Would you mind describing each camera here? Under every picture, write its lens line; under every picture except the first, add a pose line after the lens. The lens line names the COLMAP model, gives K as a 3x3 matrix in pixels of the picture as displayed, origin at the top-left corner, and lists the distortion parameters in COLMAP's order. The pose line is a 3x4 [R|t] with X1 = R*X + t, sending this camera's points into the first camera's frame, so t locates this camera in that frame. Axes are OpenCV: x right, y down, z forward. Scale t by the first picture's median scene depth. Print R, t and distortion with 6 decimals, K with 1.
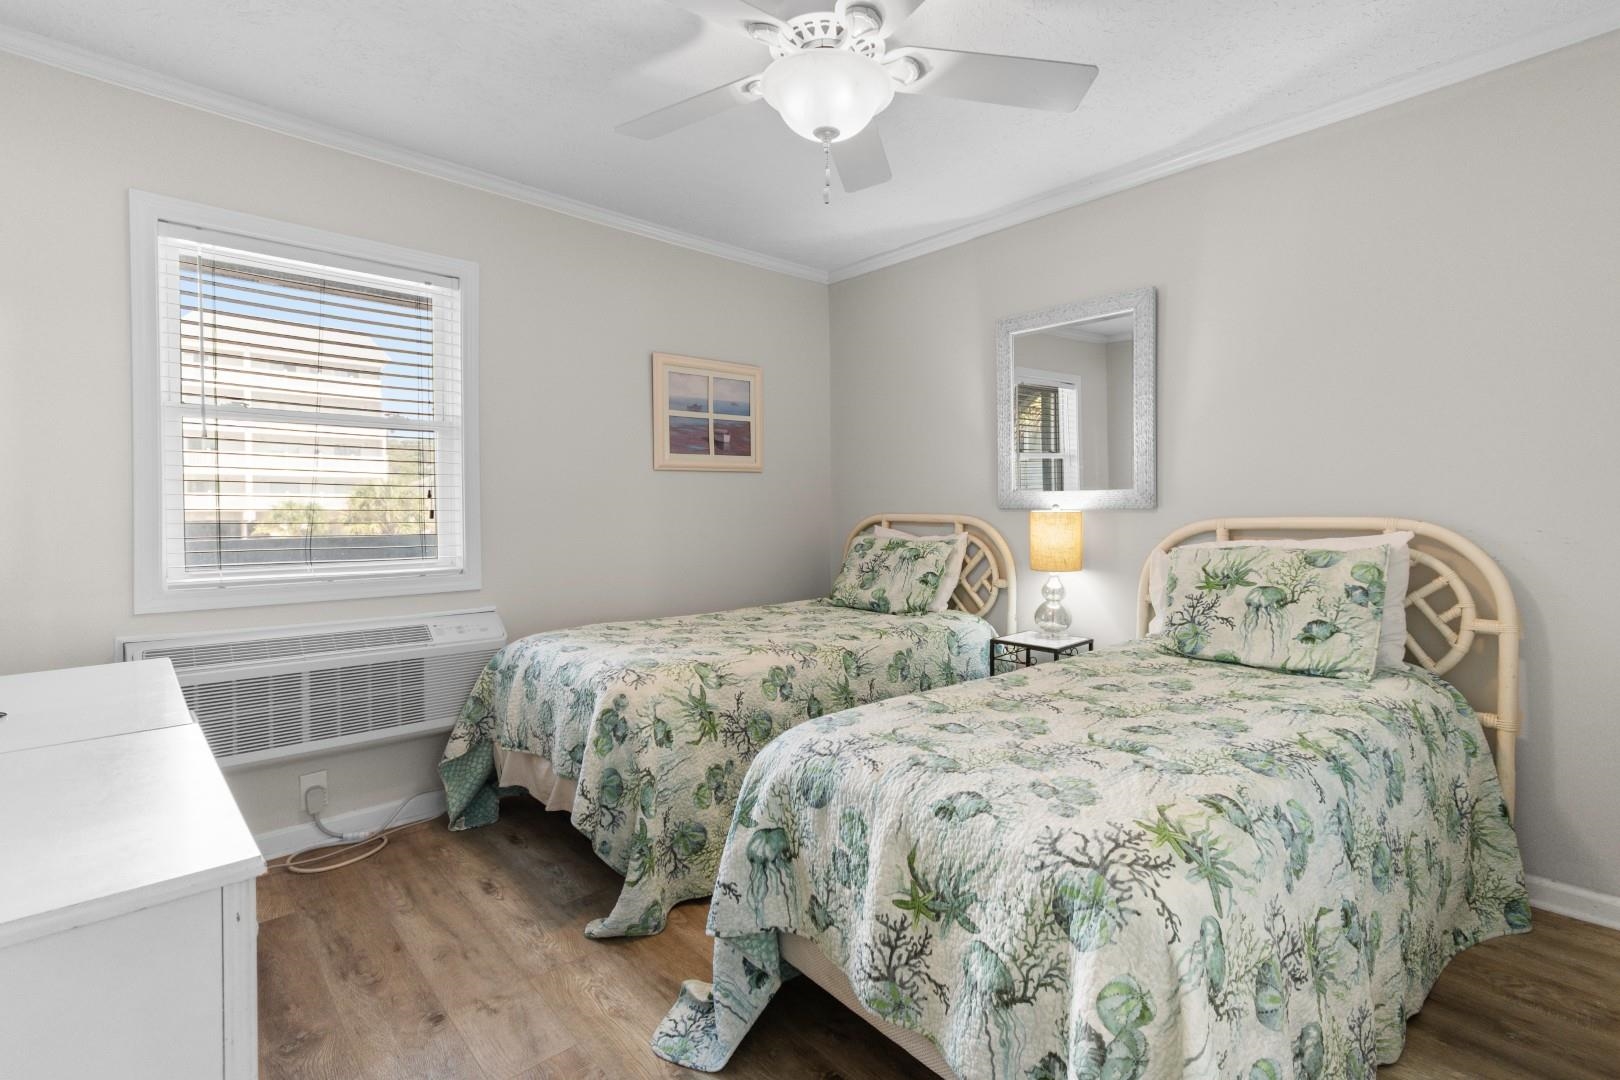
lens RADIAL K [[723.9, 0, 812.2], [0, 723.9, 534.6], [0, 0, 1]] dist [0.002174, -0.000162]
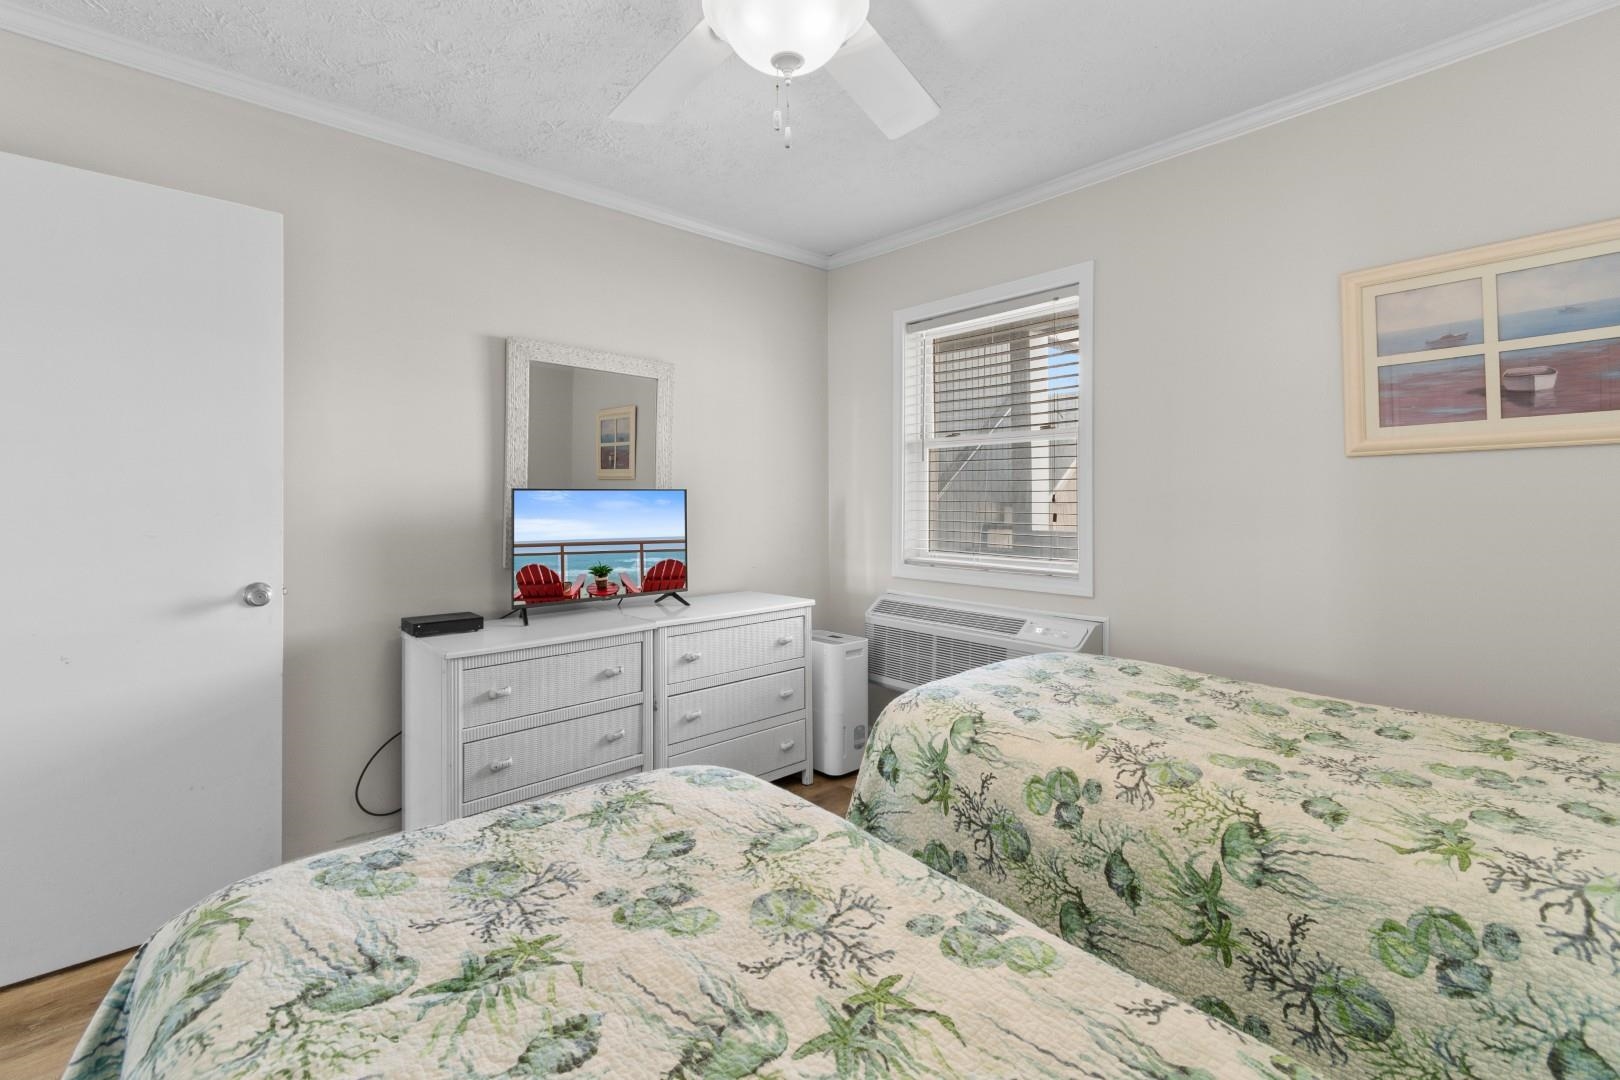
lens RADIAL K [[729.0, 0, 806.5], [0, 729.0, 505.9], [0, 0, 1]] dist [-0.003241, -0.000898]
pose [[-0.050483, 0.003872, -0.998717, 0.624882], [-0.040788, 0.999150, 0.005935, -0.047628], [0.997892, 0.041035, -0.050282, 0.819579]]
